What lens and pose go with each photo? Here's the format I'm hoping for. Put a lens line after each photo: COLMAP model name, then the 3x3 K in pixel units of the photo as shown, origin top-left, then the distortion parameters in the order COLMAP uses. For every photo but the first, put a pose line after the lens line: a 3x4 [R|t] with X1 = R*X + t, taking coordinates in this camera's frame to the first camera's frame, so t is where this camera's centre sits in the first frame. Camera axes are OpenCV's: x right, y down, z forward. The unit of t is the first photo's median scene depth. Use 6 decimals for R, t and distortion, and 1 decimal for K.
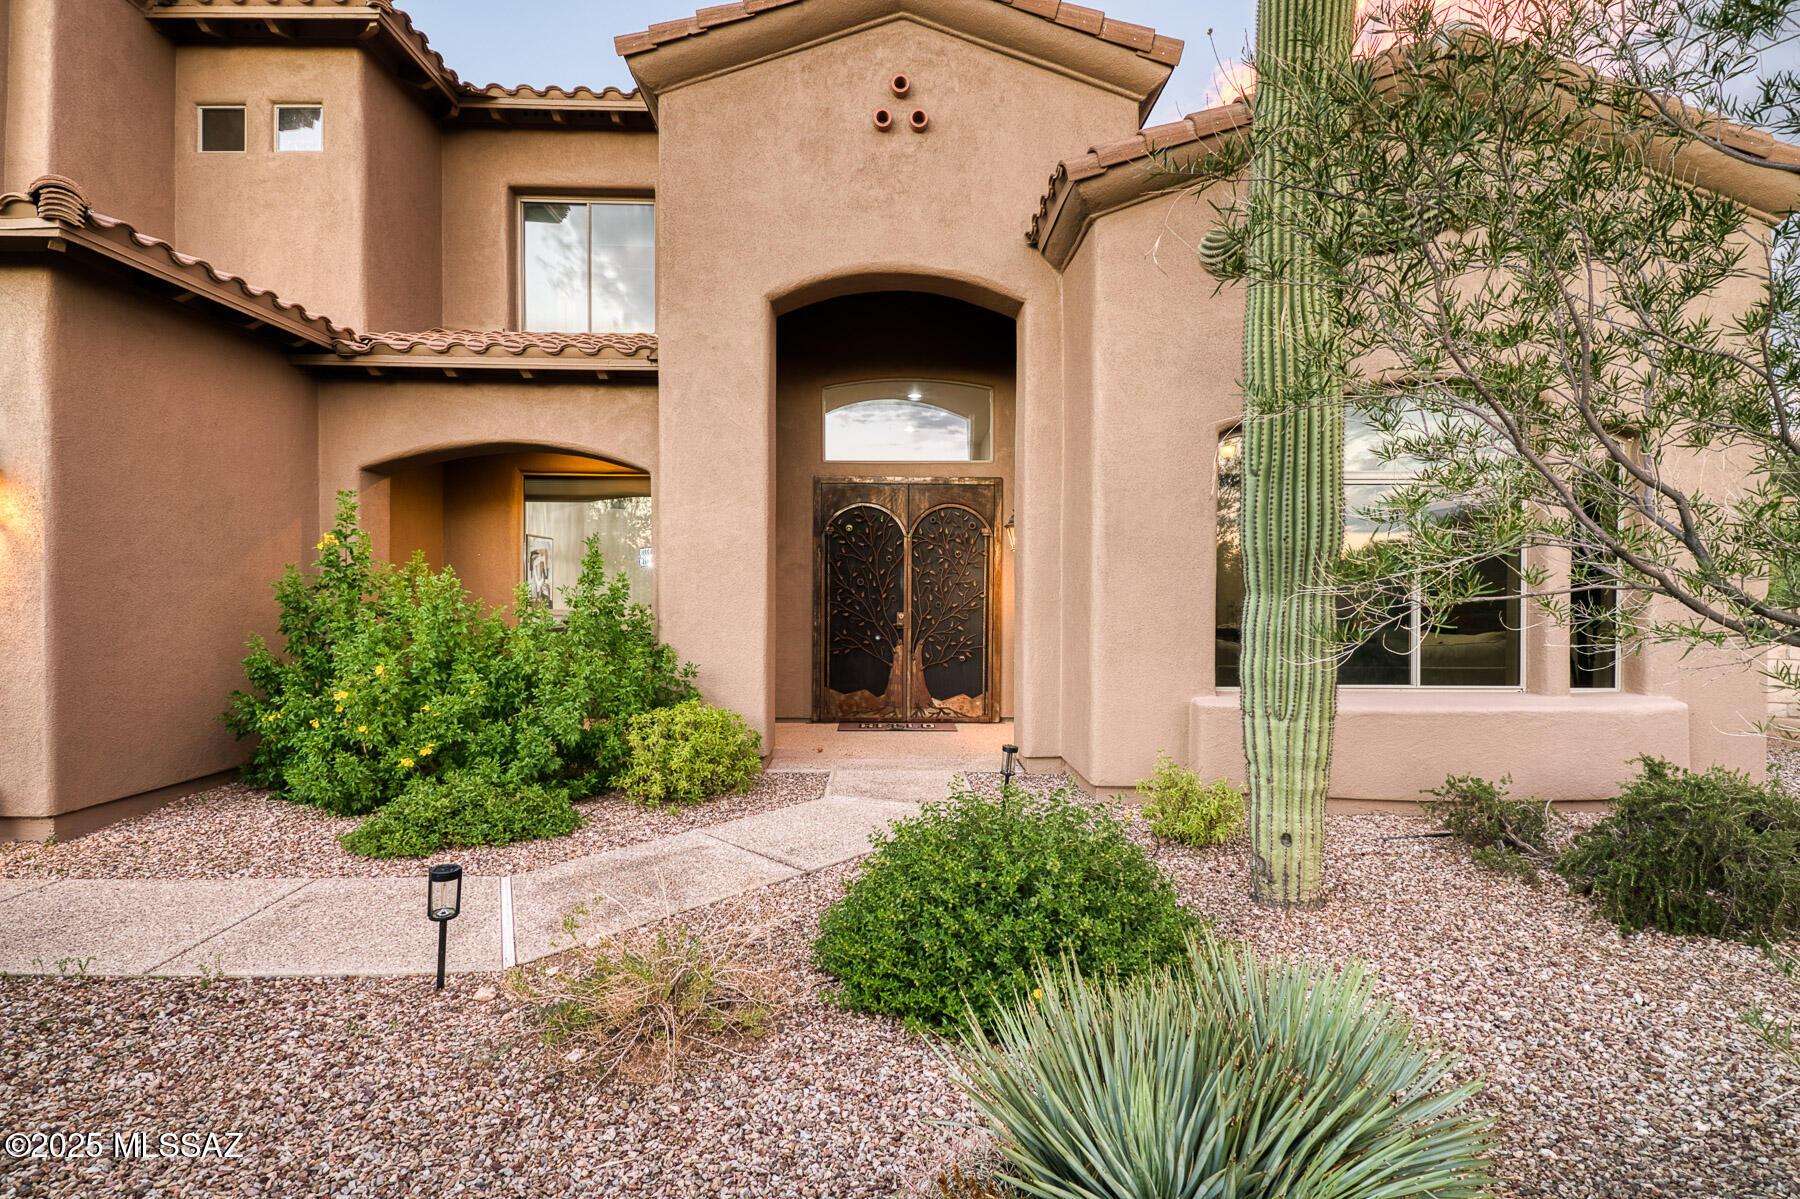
lens RADIAL K [[892.2, 0, 900.0], [0, 892.2, 599.5], [0, 0, 1]] dist [0.019583, -0.000103]
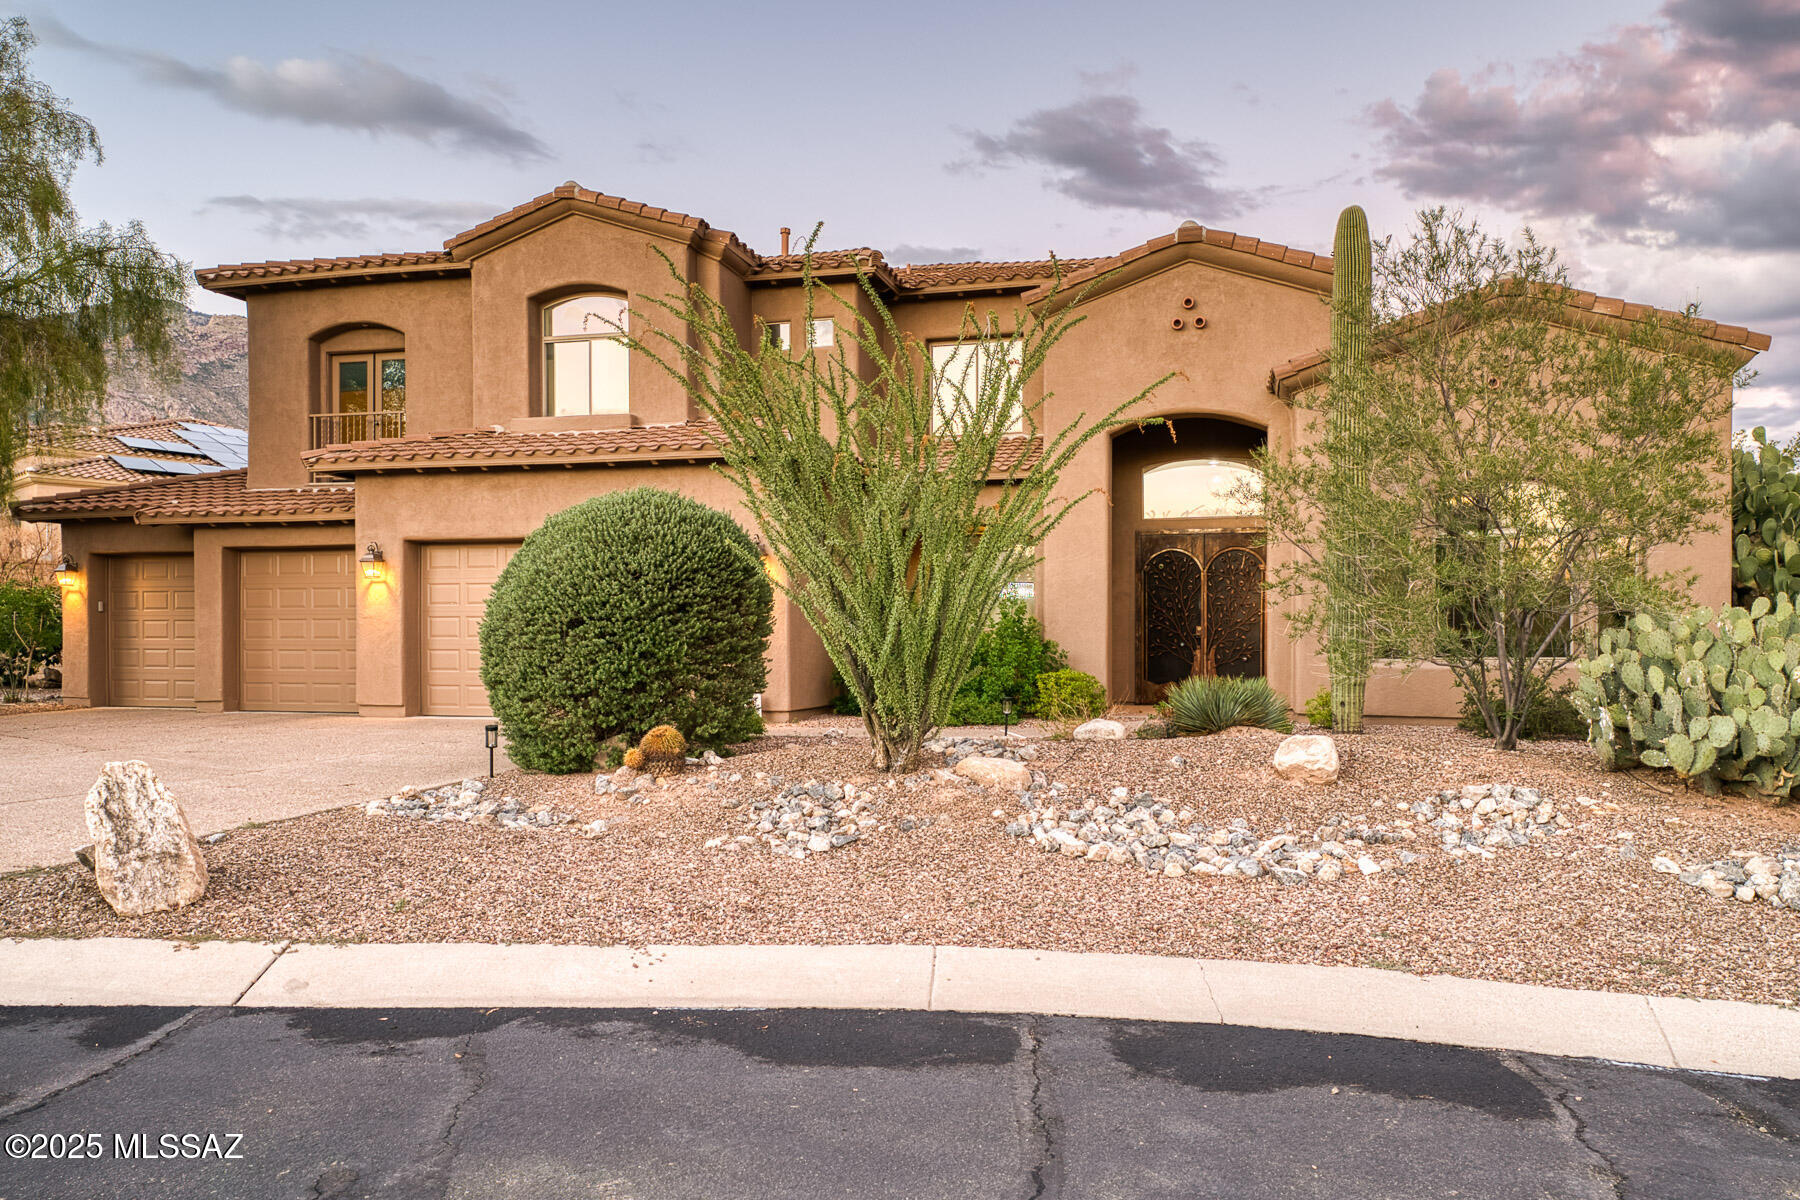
lens RADIAL K [[1331.3, 0, 905.1], [0, 1331.3, 660.0], [0, 0, 1]] dist [0.000823, 0.000132]
pose [[0.964964, -0.002557, -0.262370, 0.137563], [0.003737, 0.999985, 0.003997, 0.076191], [0.262356, -0.004838, 0.964959, -1.501062]]
